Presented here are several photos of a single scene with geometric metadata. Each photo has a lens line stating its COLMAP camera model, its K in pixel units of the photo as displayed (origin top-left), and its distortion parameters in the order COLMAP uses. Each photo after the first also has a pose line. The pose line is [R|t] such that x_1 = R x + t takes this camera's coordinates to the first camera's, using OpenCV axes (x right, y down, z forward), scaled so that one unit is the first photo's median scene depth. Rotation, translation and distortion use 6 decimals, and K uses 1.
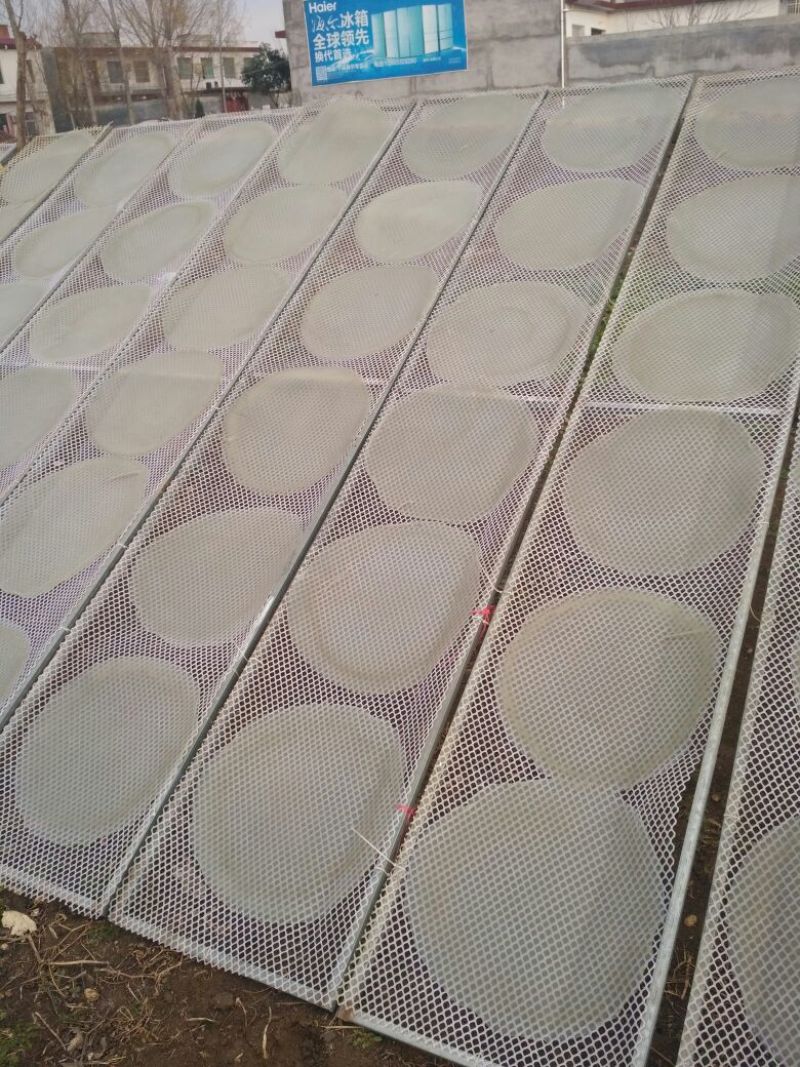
lens RADIAL K [[946.1, 0, 400.0], [0, 946.1, 533.5], [0, 0, 1]] dist [0.123584, -0.267242]
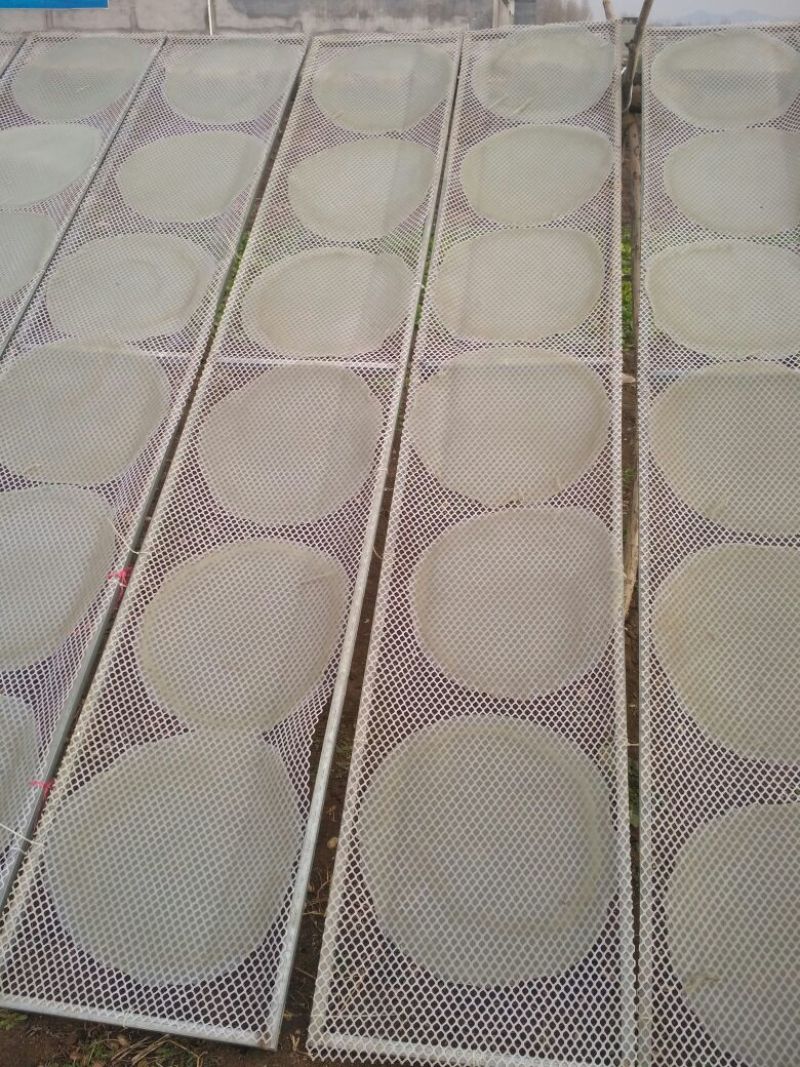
lens RADIAL K [[946.1, 0, 400.0], [0, 946.1, 533.5], [0, 0, 1]] dist [0.123584, -0.267242]
pose [[0.944322, -0.073082, 0.320804, 0.048328], [0.059091, 0.996837, 0.053149, 0.005502], [-0.323673, -0.031233, 0.945653, -0.020938]]
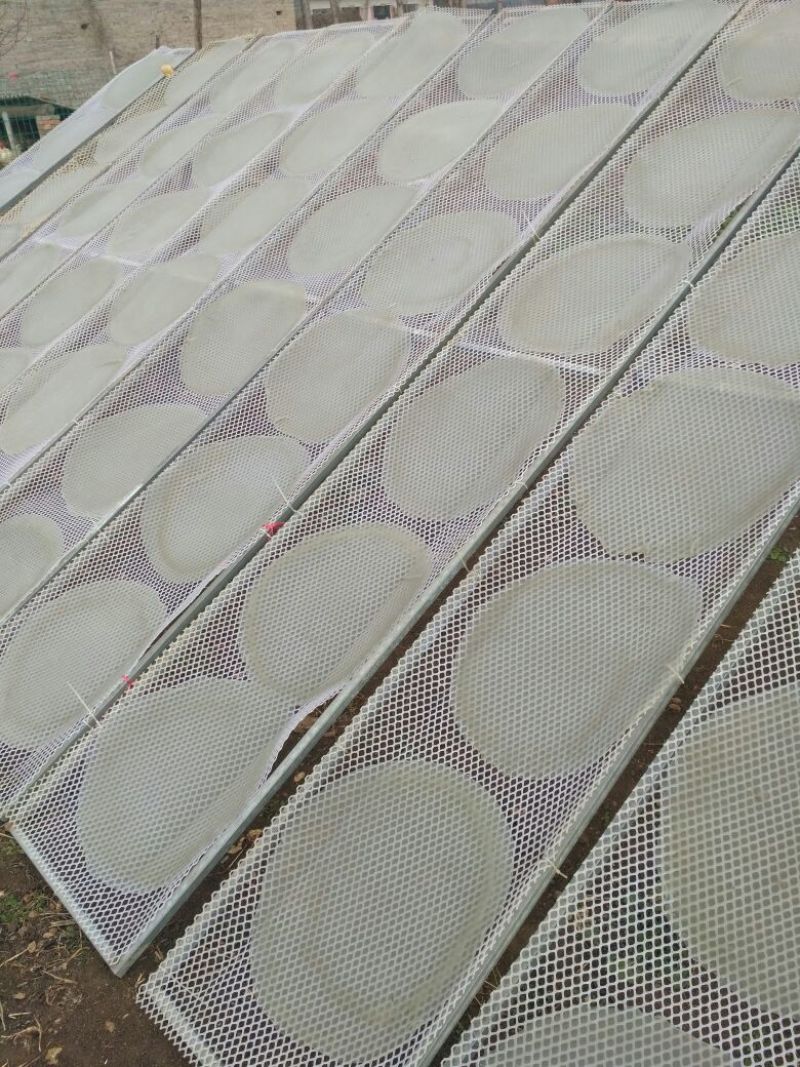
lens RADIAL K [[946.1, 0, 400.0], [0, 946.1, 533.5], [0, 0, 1]] dist [0.123584, -0.267242]
pose [[0.934556, 0.171785, -0.311601, 0.559582], [-0.143093, 0.983249, 0.112897, -0.050755], [0.325775, -0.060920, 0.943482, 0.038094]]
